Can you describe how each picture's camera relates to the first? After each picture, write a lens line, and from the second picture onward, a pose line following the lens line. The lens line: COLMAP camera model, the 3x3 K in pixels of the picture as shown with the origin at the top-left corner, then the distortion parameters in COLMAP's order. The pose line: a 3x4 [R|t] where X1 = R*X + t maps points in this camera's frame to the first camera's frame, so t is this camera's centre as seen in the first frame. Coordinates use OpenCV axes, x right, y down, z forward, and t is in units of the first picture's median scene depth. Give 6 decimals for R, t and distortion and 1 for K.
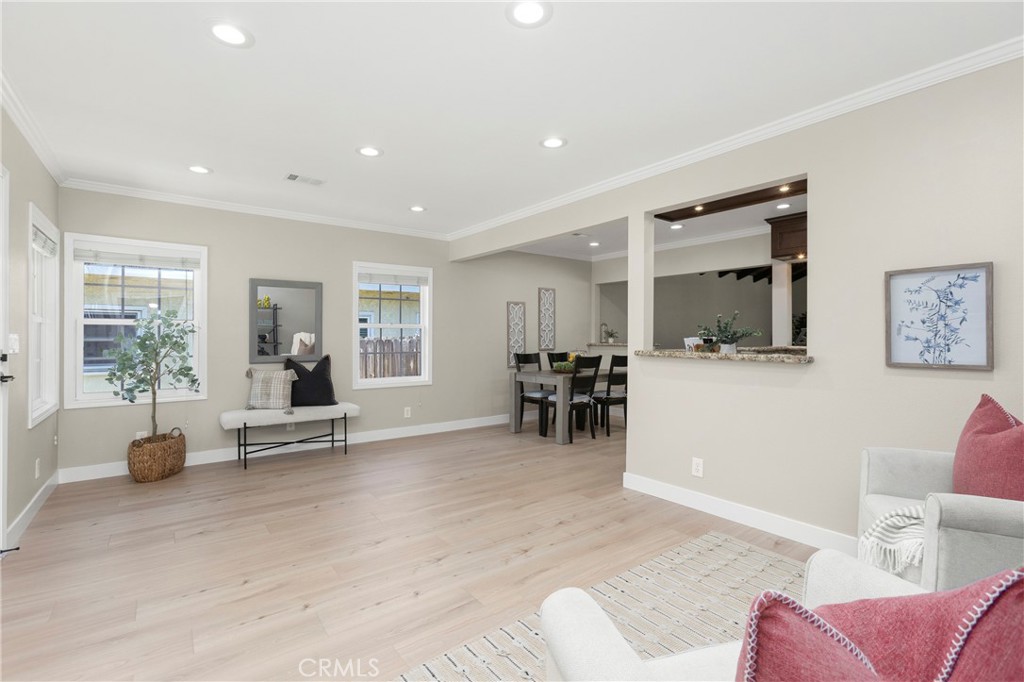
lens RADIAL K [[464.1, 0, 510.2], [0, 464.1, 336.6], [0, 0, 1]] dist [-0.002017, 0.000005]
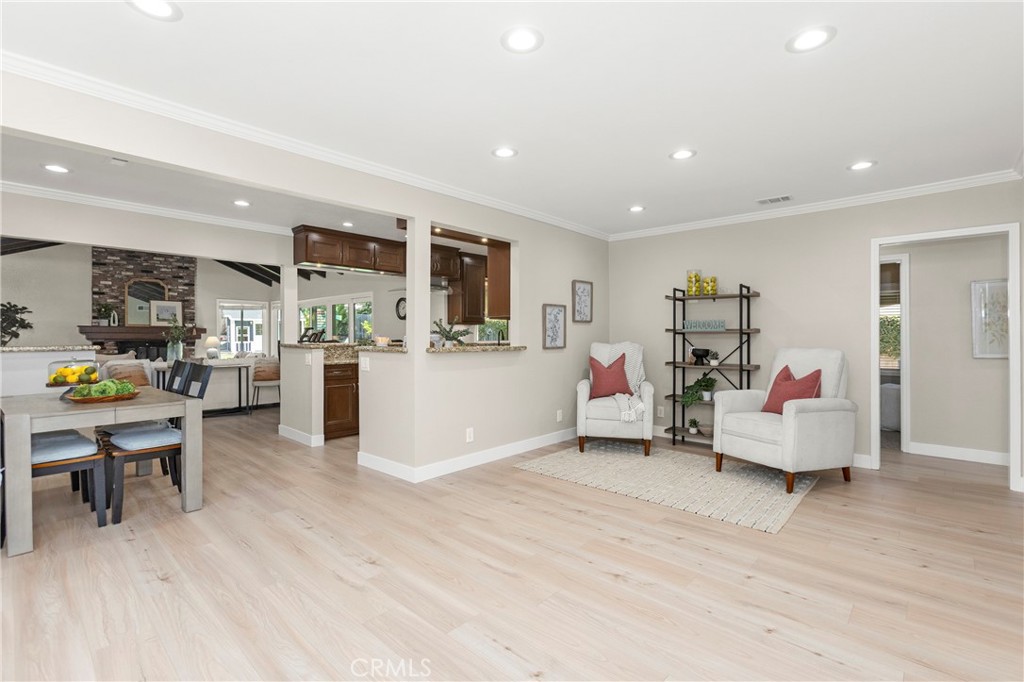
lens RADIAL K [[464.1, 0, 539.0], [0, 464.1, 341.6], [0, 0, 1]] dist [-0.002017, 0.000005]
pose [[-0.226660, -0.004476, 0.973964, -1.034908], [-0.006373, 0.999975, 0.003113, 0.021101], [-0.973953, -0.005502, -0.226683, 1.291136]]
